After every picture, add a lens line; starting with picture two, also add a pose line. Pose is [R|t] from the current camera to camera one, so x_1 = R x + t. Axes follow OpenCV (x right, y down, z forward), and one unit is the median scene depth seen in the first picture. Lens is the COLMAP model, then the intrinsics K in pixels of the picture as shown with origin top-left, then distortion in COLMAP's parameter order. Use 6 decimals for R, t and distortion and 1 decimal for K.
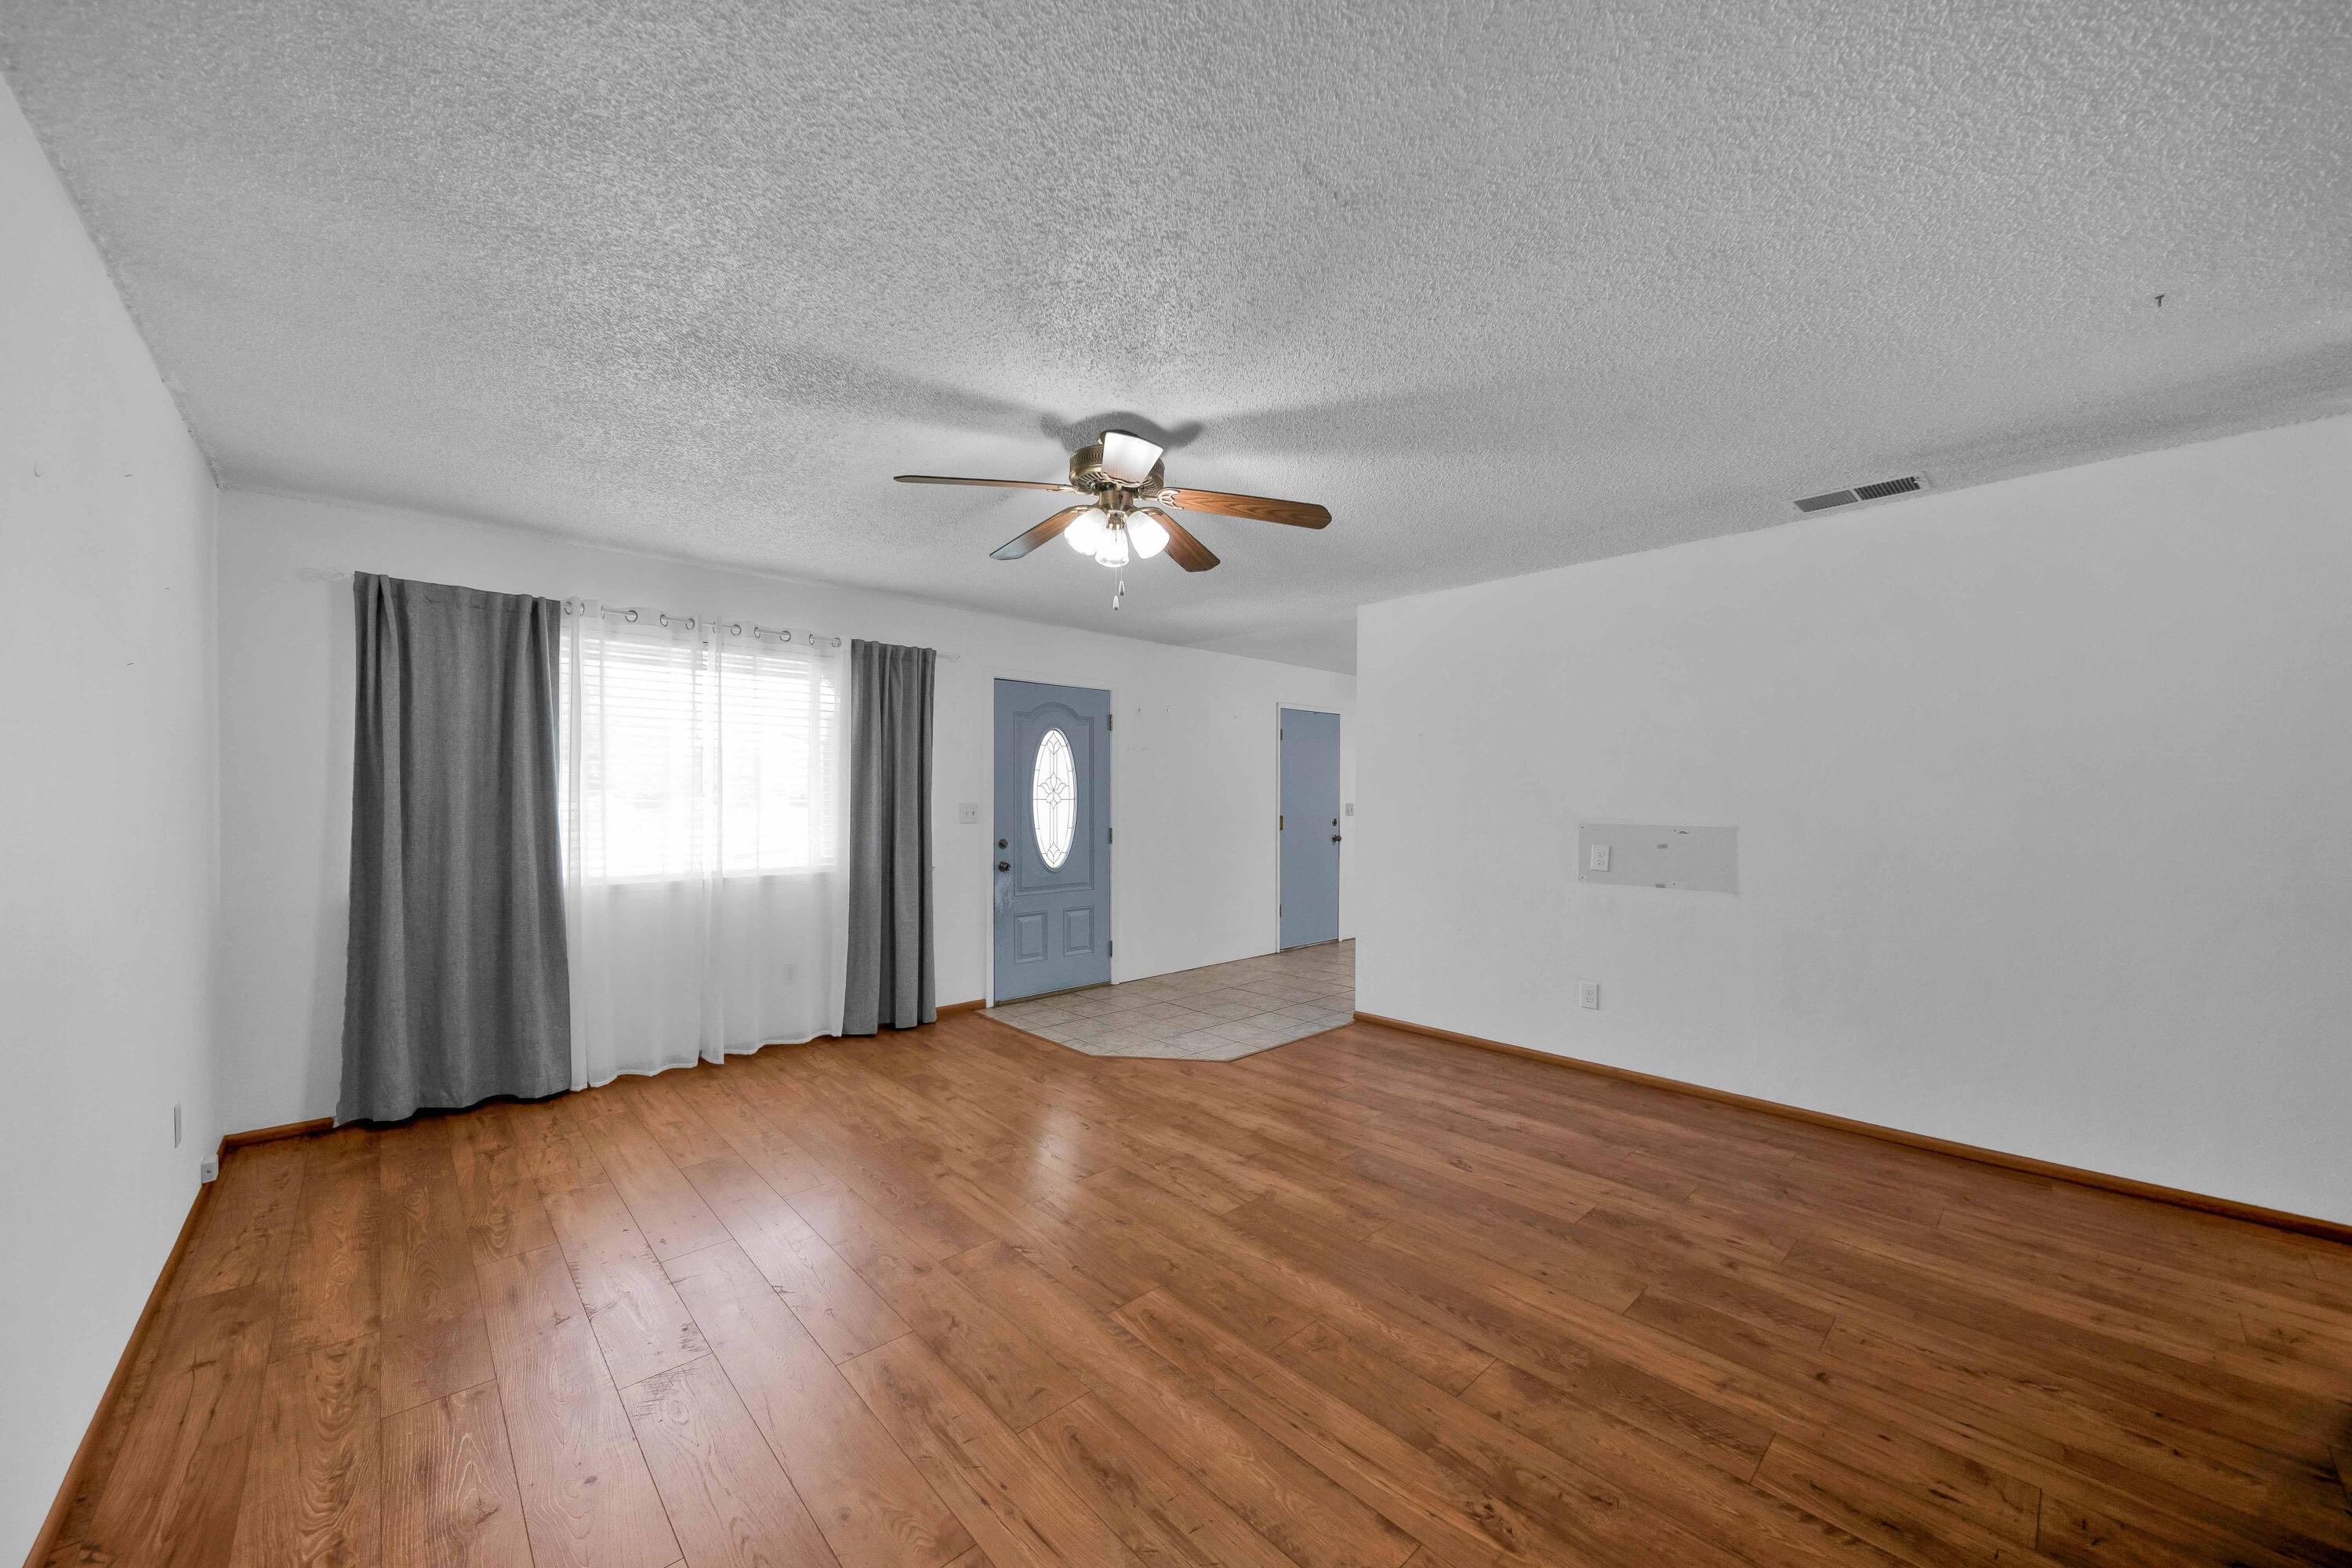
lens RADIAL K [[849.7, 0, 1176.2], [0, 849.7, 796.6], [0, 0, 1]] dist [0.000190, -0.000182]
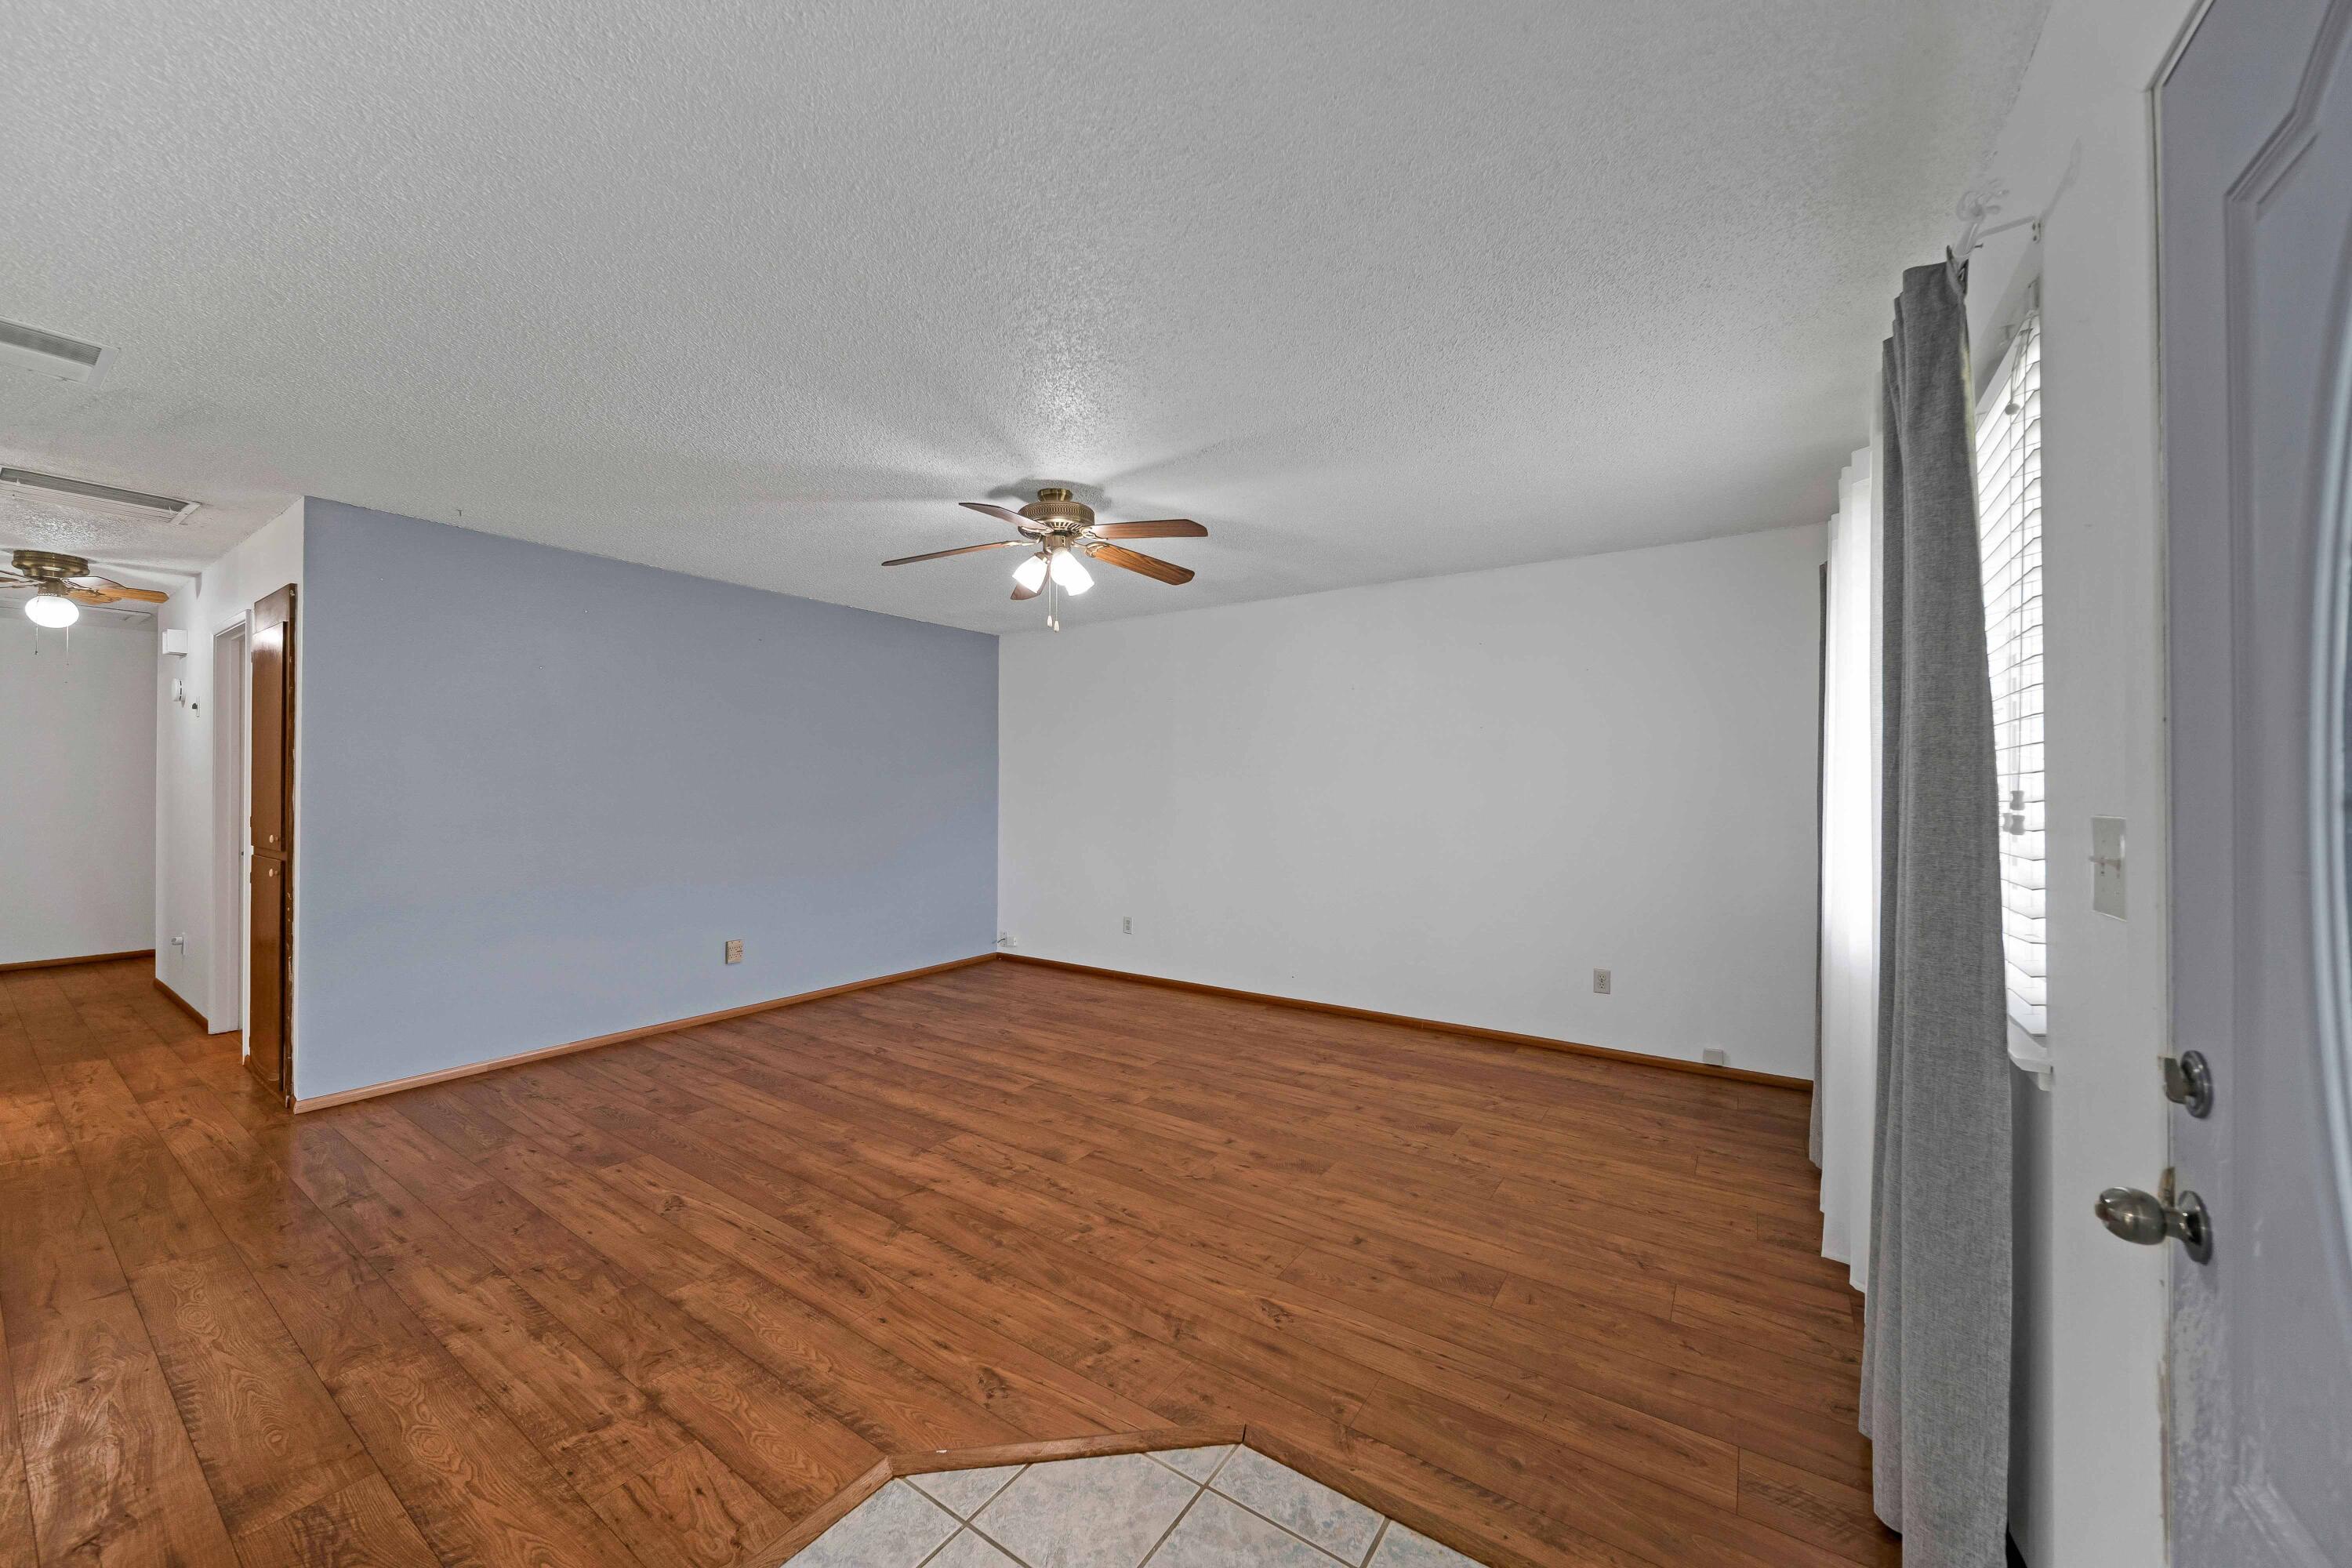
lens RADIAL K [[835.7, 0, 1161.0], [0, 835.7, 782.8], [0, 0, 1]] dist [-0.000790, -0.000091]
pose [[-0.978202, -0.006155, -0.207562, 0.022348], [-0.004779, 0.999963, -0.007129, 0.004408], [0.207599, -0.005982, -0.978196, 1.626810]]
